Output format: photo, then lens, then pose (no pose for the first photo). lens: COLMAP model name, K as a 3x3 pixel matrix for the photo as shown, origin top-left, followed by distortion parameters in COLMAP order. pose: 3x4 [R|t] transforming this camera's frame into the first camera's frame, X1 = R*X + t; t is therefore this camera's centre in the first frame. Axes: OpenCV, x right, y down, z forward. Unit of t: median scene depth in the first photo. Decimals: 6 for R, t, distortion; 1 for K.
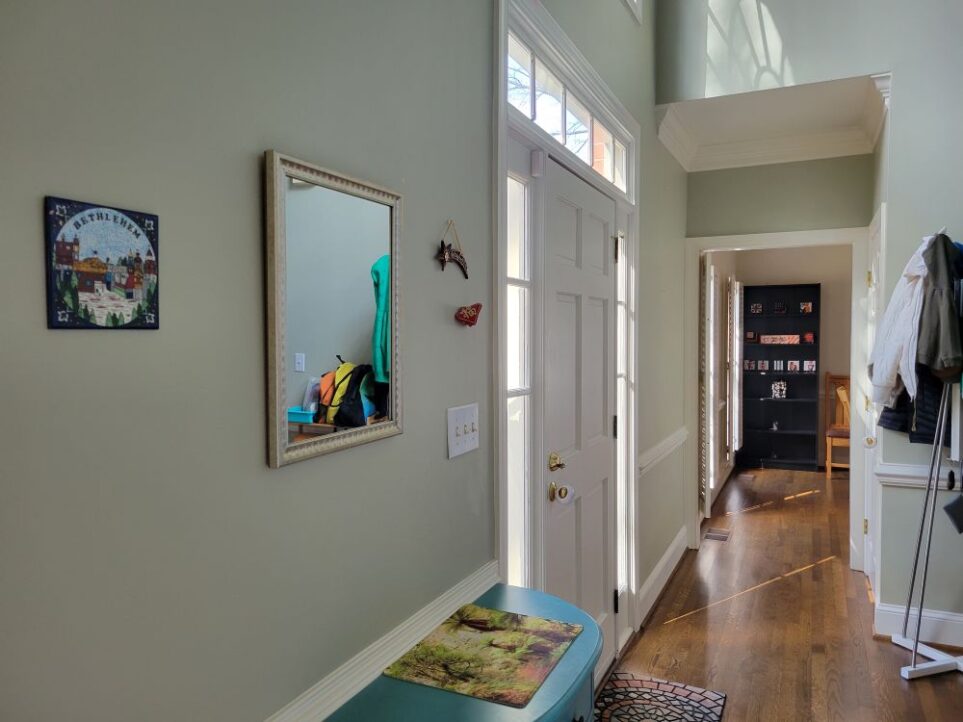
lens RADIAL K [[728.0, 0, 476.2], [0, 728.0, 363.3], [0, 0, 1]] dist [0.051352, -0.026931]
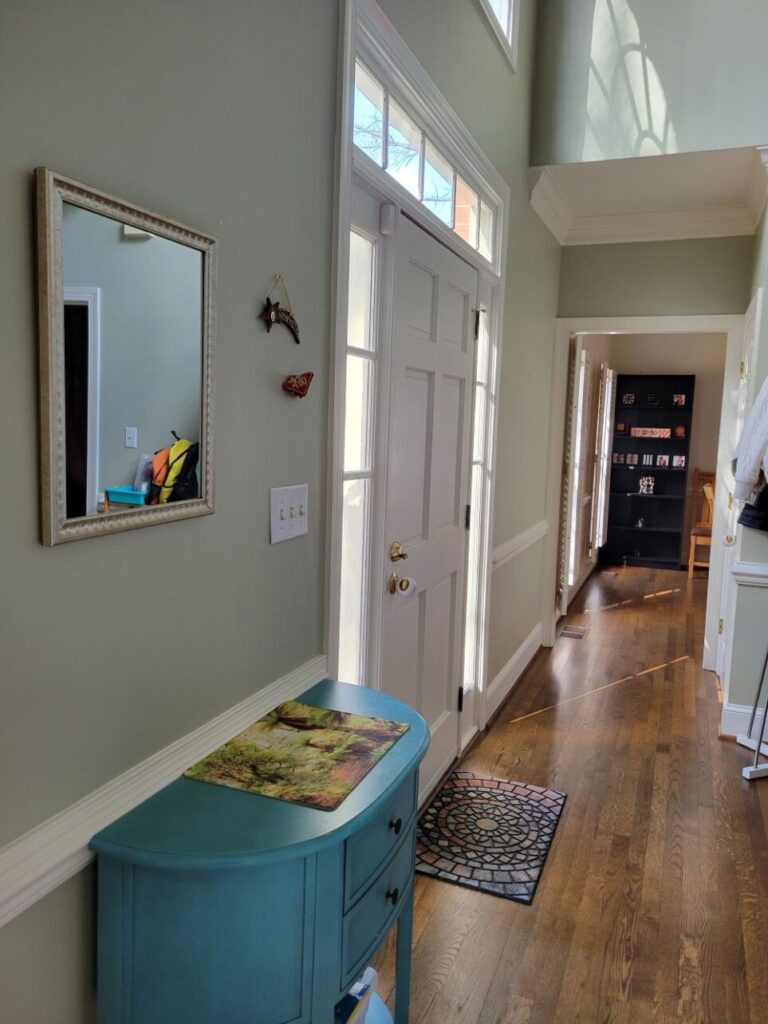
lens RADIAL K [[774.1, 0, 392.4], [0, 774.1, 505.0], [0, 0, 1]] dist [0.051352, -0.026931]
pose [[0.997017, 0.030302, 0.070992, 0.046469], [-0.035281, 0.996925, 0.069972, 0.011110], [-0.068654, -0.072268, 0.995020, 0.038756]]
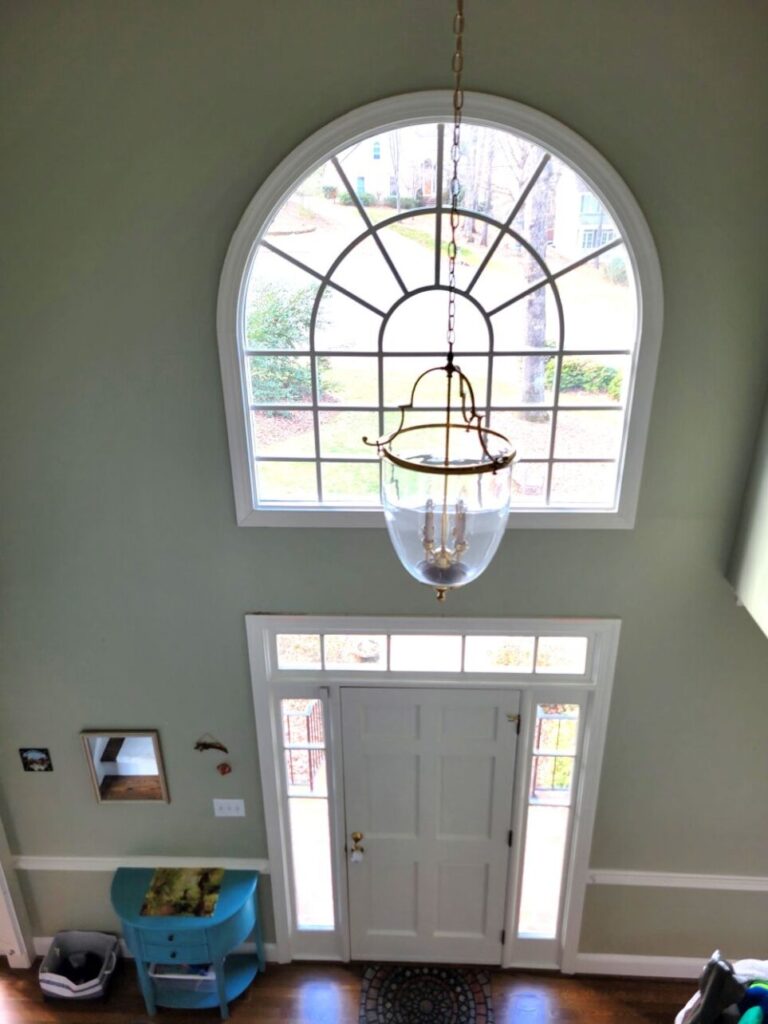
lens RADIAL K [[774.1, 0, 378.5], [0, 774.1, 505.0], [0, 0, 1]] dist [0.051352, -0.026931]
pose [[0.382260, 0.384043, -0.840469, 2.003168], [-0.023757, 0.913328, 0.406530, -1.922235], [0.923749, -0.135433, 0.358253, 0.792761]]
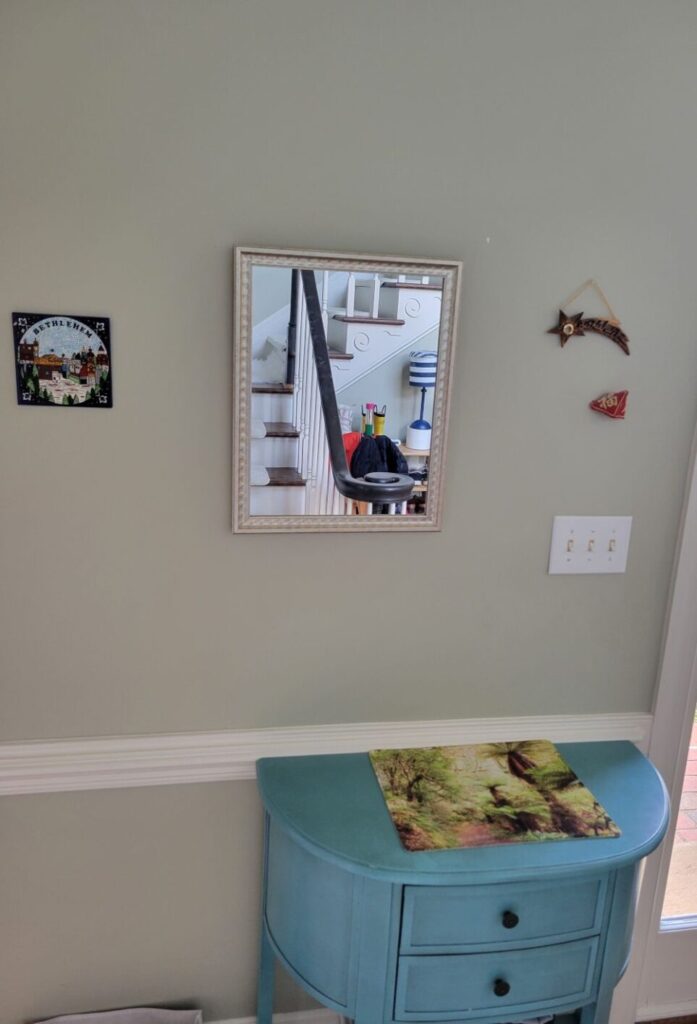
lens RADIAL K [[749.5, 0, 349.2], [0, 749.5, 510.2], [0, 0, 1]] dist [0.042584, -0.006259]
pose [[0.575885, 0.223434, -0.786405, 0.542005], [-0.087645, 0.973257, 0.212340, -0.114901], [0.812819, -0.053360, 0.580067, 0.339016]]
